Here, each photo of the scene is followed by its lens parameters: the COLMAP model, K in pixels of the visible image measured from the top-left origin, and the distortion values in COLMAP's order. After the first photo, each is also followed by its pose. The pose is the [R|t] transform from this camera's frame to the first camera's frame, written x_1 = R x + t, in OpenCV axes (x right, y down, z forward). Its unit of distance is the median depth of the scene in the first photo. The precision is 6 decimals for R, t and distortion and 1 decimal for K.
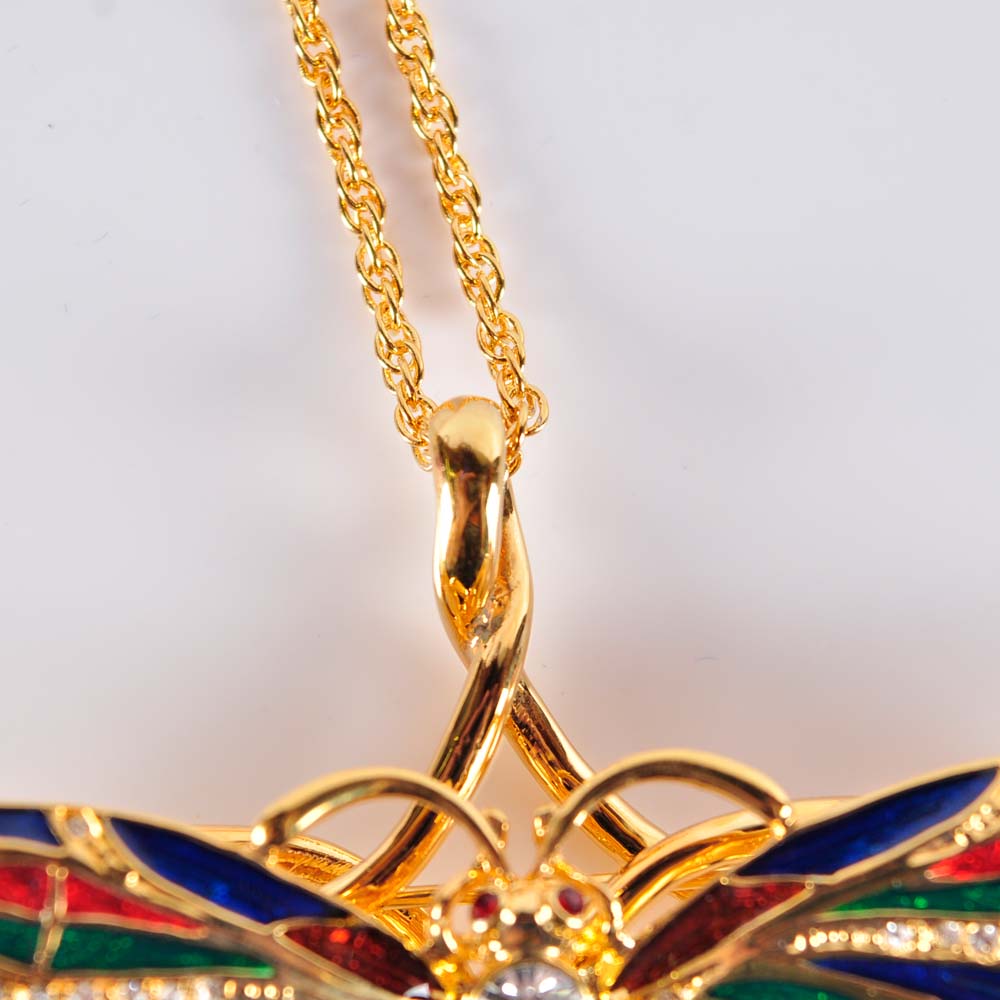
lens RADIAL K [[3784.7, 0, 501.3], [0, 3784.7, 497.7], [0, 0, 1]] dist [0.078244, 0.000000]
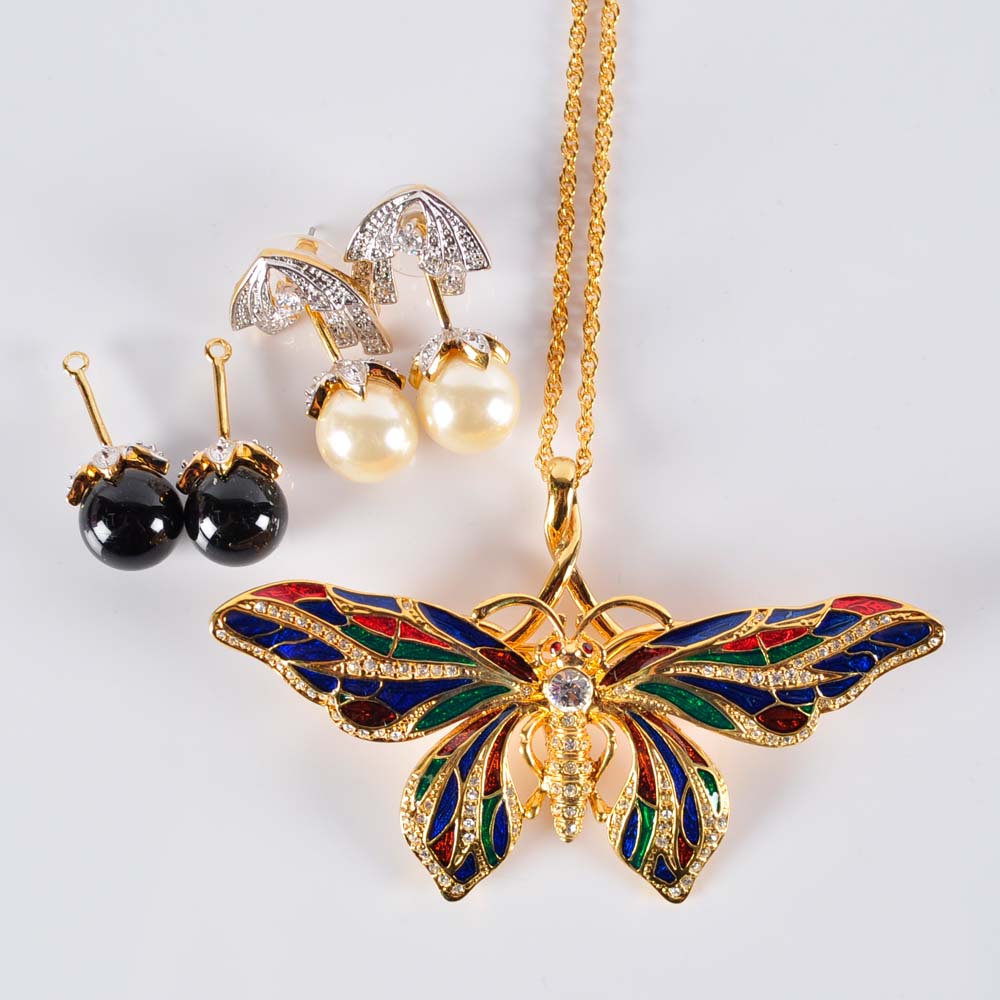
lens RADIAL K [[2942.3, 0, 530.4], [0, 2942.3, 498.3], [0, 0, 1]] dist [-0.019239, 0.000000]
pose [[0.996862, 0.078979, 0.005333, -0.041579], [-0.078920, 0.996826, -0.010463, 0.025755], [-0.006142, 0.010009, 0.999931, -1.079399]]
